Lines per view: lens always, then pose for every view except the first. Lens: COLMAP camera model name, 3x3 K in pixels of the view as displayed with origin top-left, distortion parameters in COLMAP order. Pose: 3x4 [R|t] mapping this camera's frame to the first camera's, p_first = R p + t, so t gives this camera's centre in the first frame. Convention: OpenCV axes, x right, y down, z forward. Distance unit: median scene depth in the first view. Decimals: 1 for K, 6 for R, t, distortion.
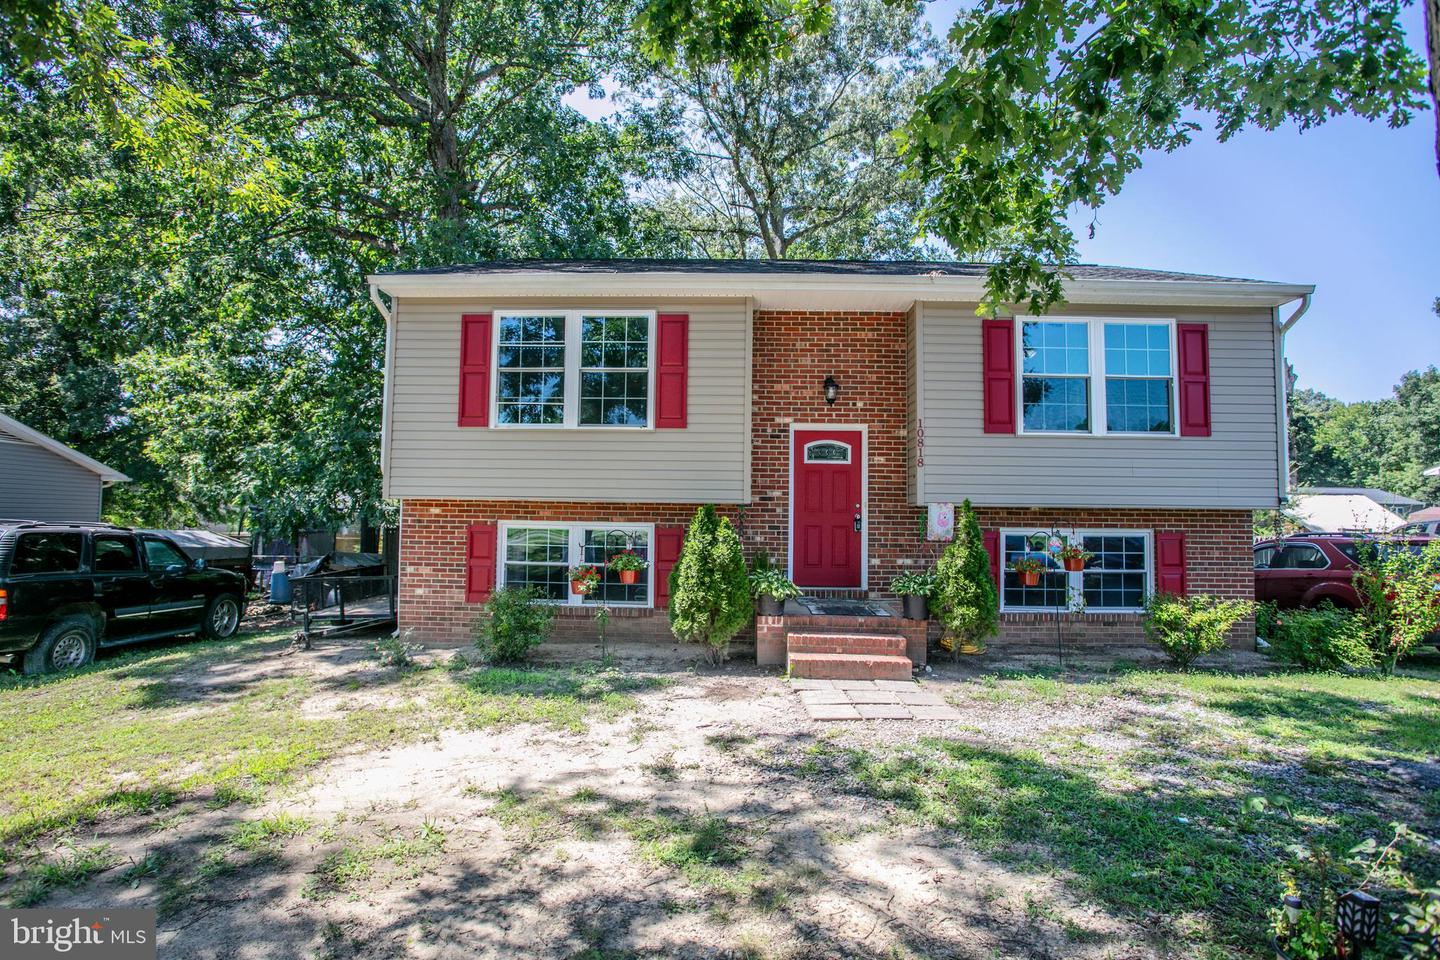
lens RADIAL K [[715.9, 0, 721.1], [0, 715.9, 483.7], [0, 0, 1]] dist [-0.066489, 0.027378]
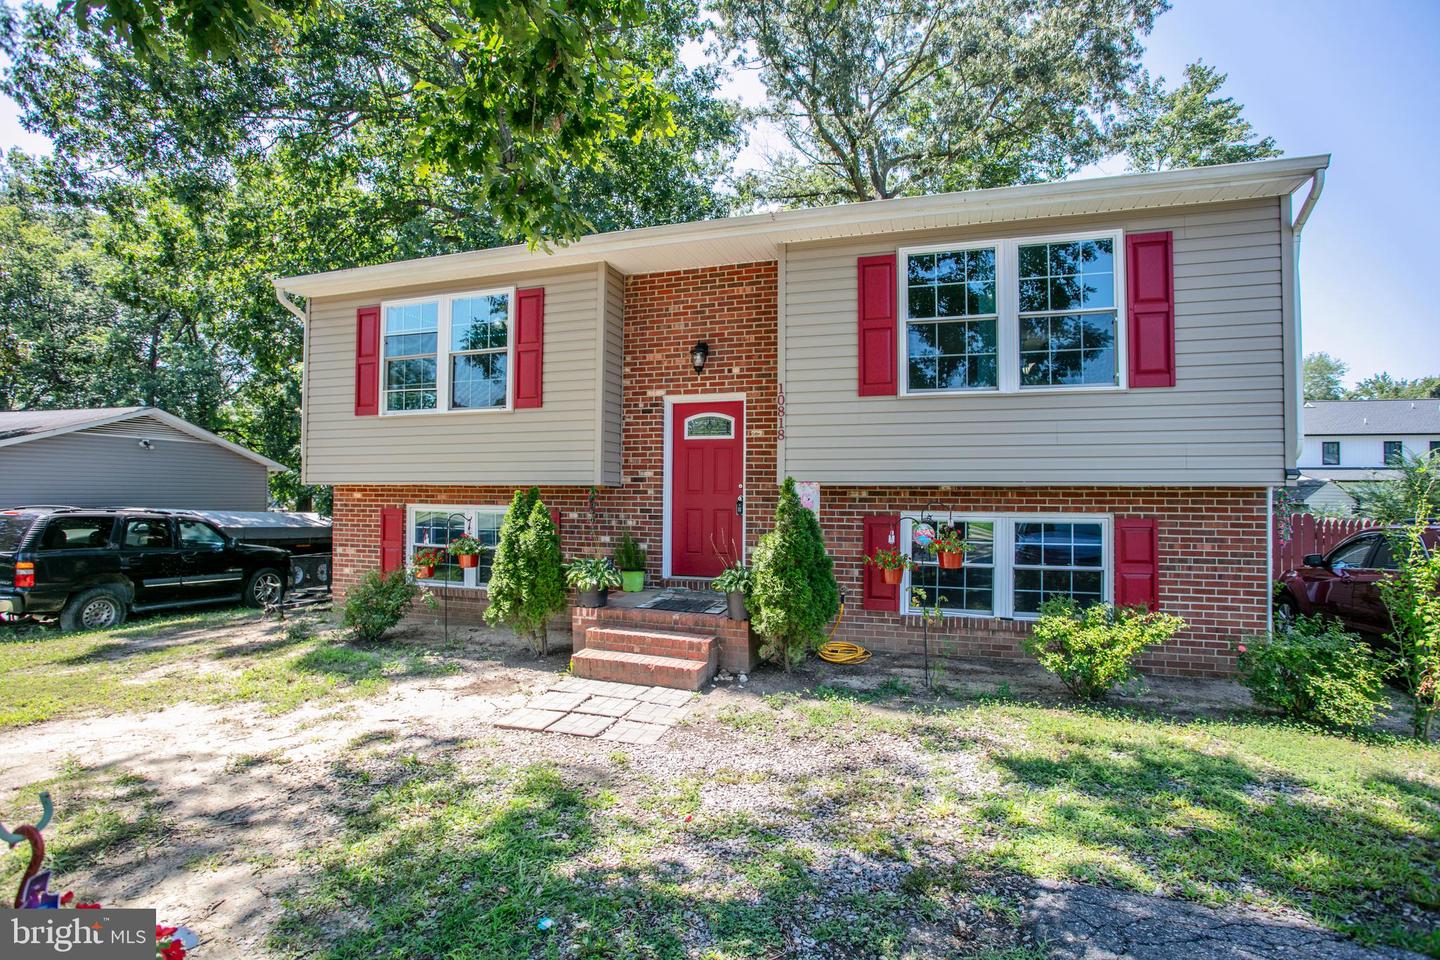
lens RADIAL K [[715.9, 0, 721.1], [0, 715.9, 483.7], [0, 0, 1]] dist [-0.066489, 0.027378]
pose [[0.954702, -0.012109, -0.297317, 0.450387], [0.020803, 0.999443, 0.026093, 0.004550], [0.296835, -0.031096, 0.954422, 0.157314]]
